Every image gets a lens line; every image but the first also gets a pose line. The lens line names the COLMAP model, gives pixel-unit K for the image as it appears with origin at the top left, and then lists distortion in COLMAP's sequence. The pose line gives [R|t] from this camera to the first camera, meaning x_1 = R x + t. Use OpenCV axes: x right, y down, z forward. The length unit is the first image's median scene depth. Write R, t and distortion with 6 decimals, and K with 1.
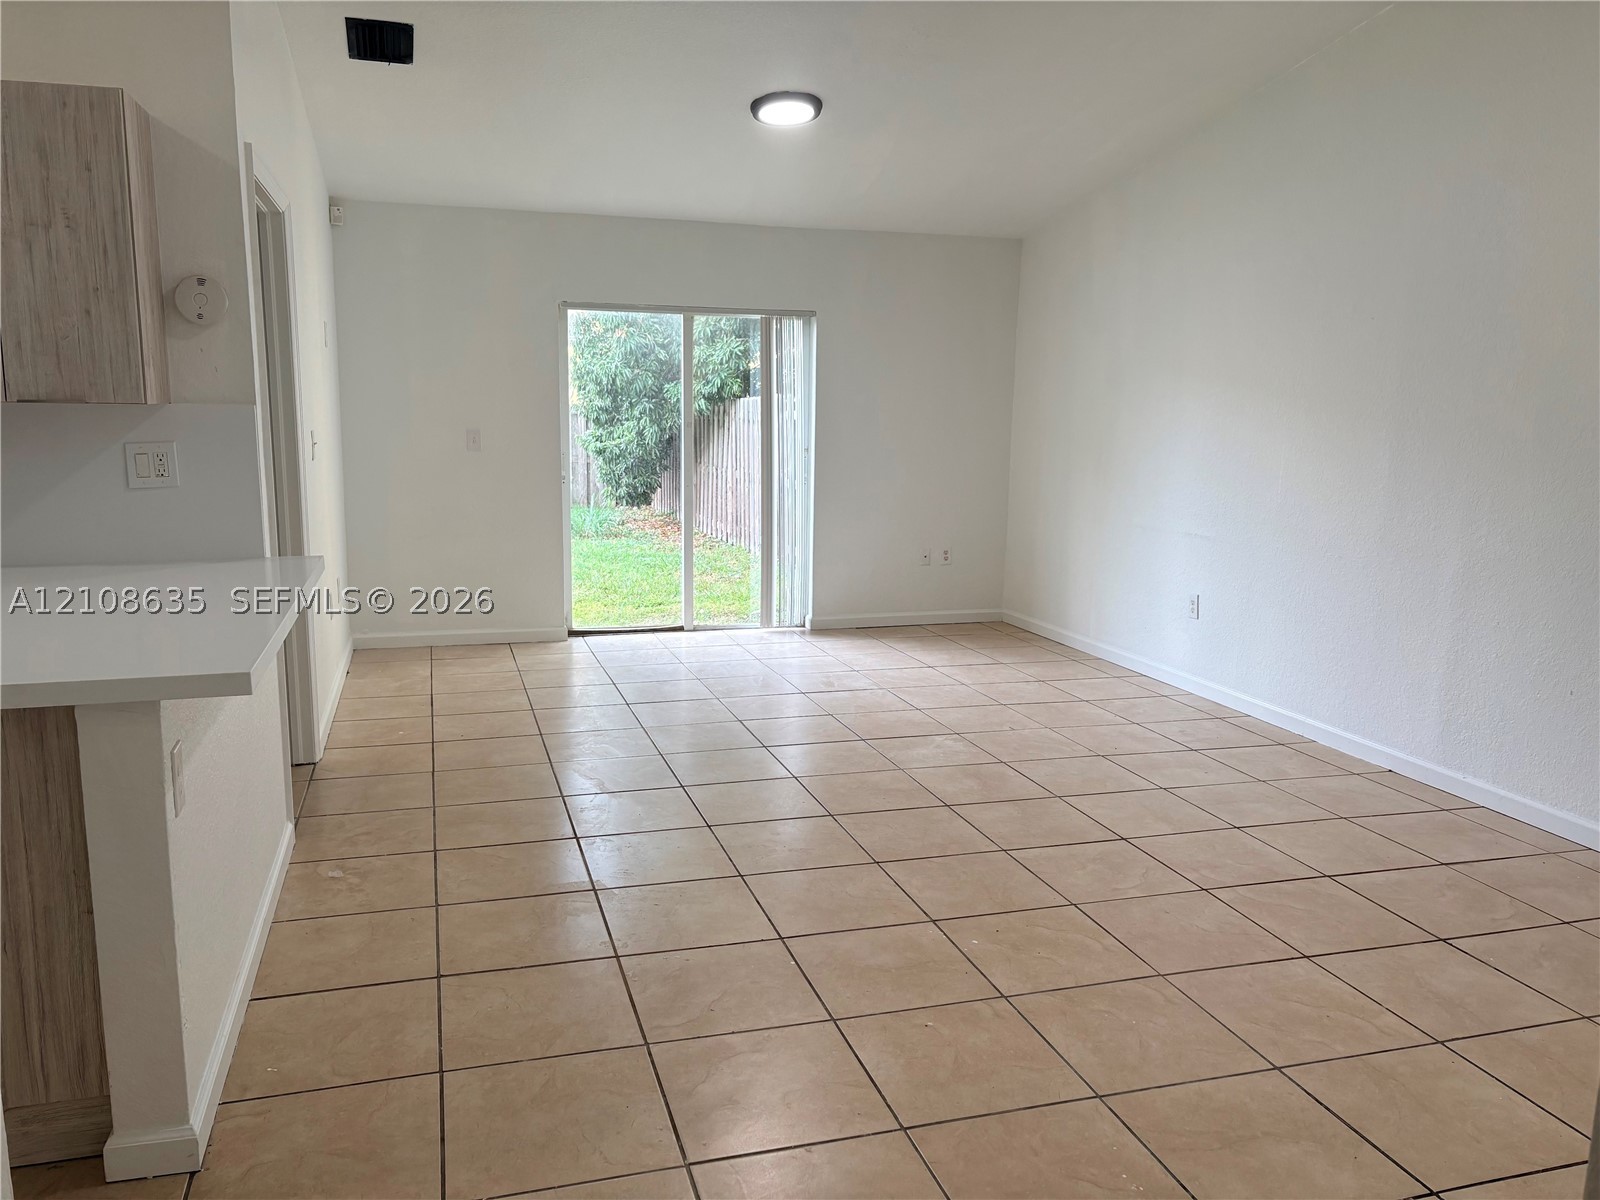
lens RADIAL K [[1217.3, 0, 796.5], [0, 1217.3, 594.2], [0, 0, 1]] dist [0.024994, -0.019854]
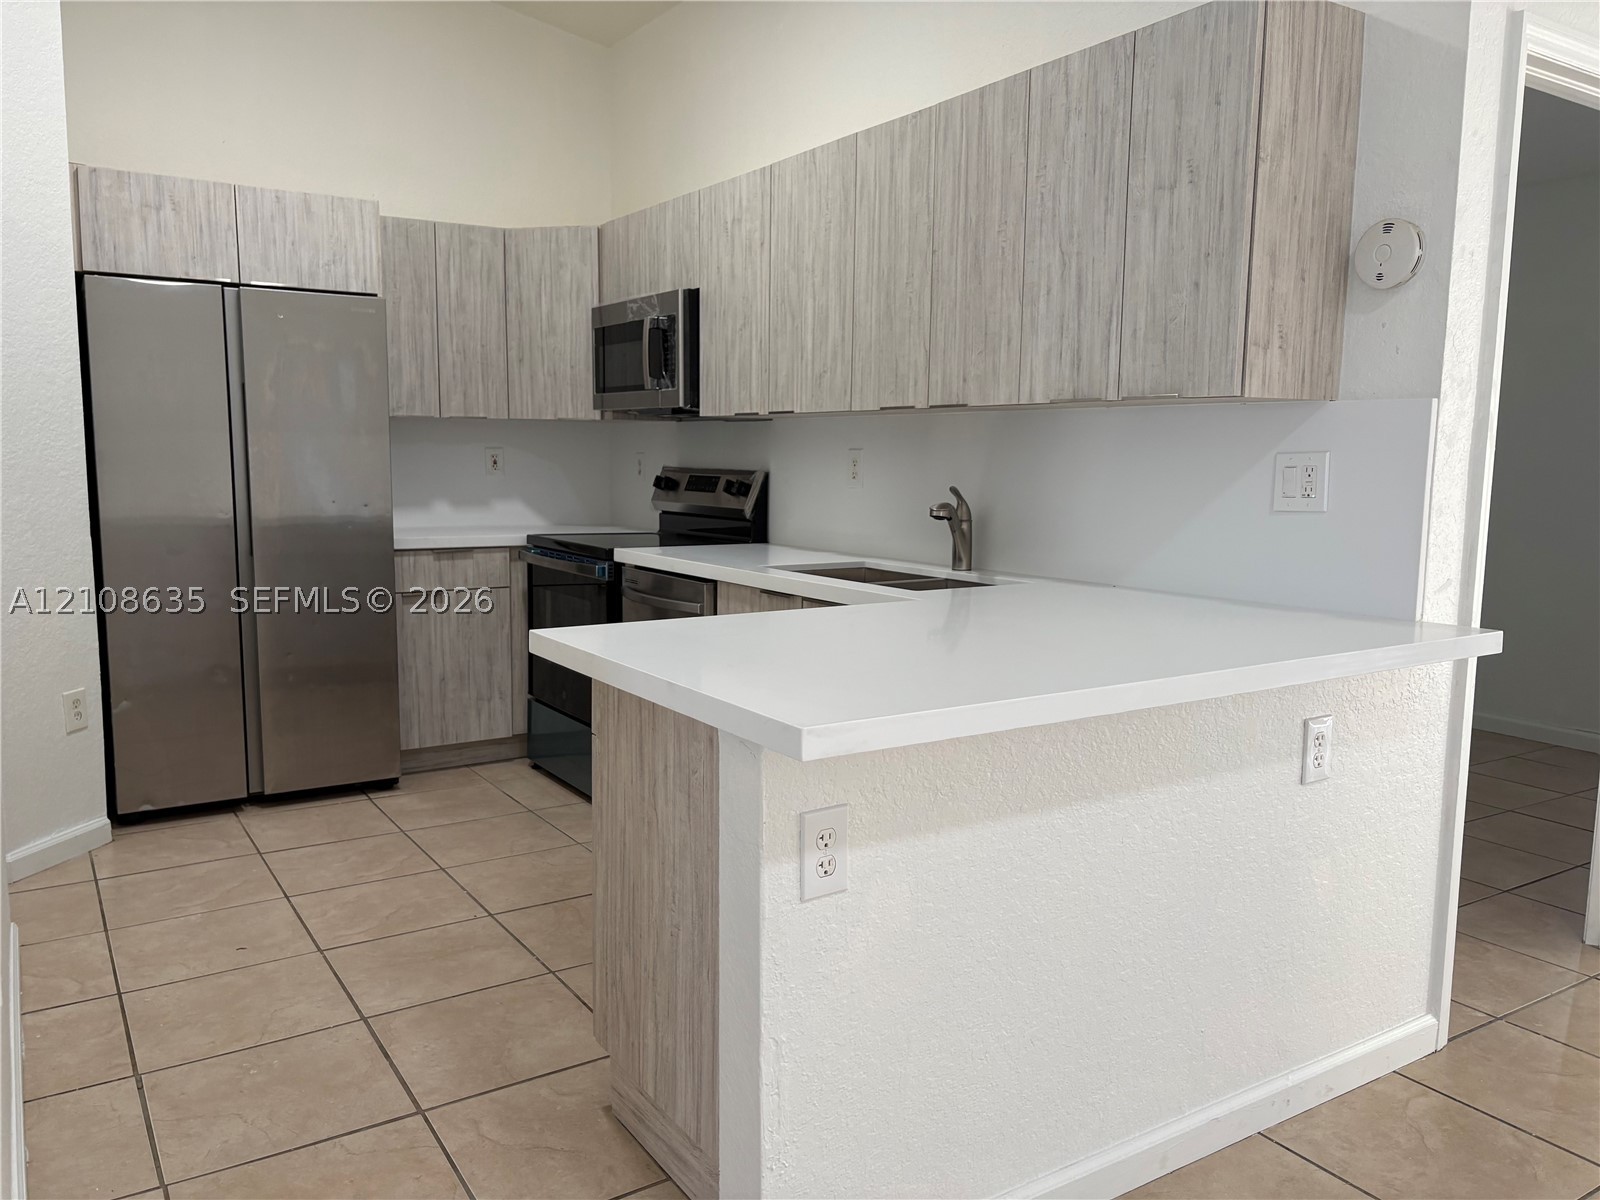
lens RADIAL K [[1217.3, 0, 798.6], [0, 1217.3, 602.3], [0, 0, 1]] dist [0.024994, -0.019854]
pose [[0.276252, 0.114046, -0.954295, 0.139250], [-0.155136, 0.985205, 0.072830, -0.042246], [0.948482, 0.127926, 0.289857, 0.542671]]
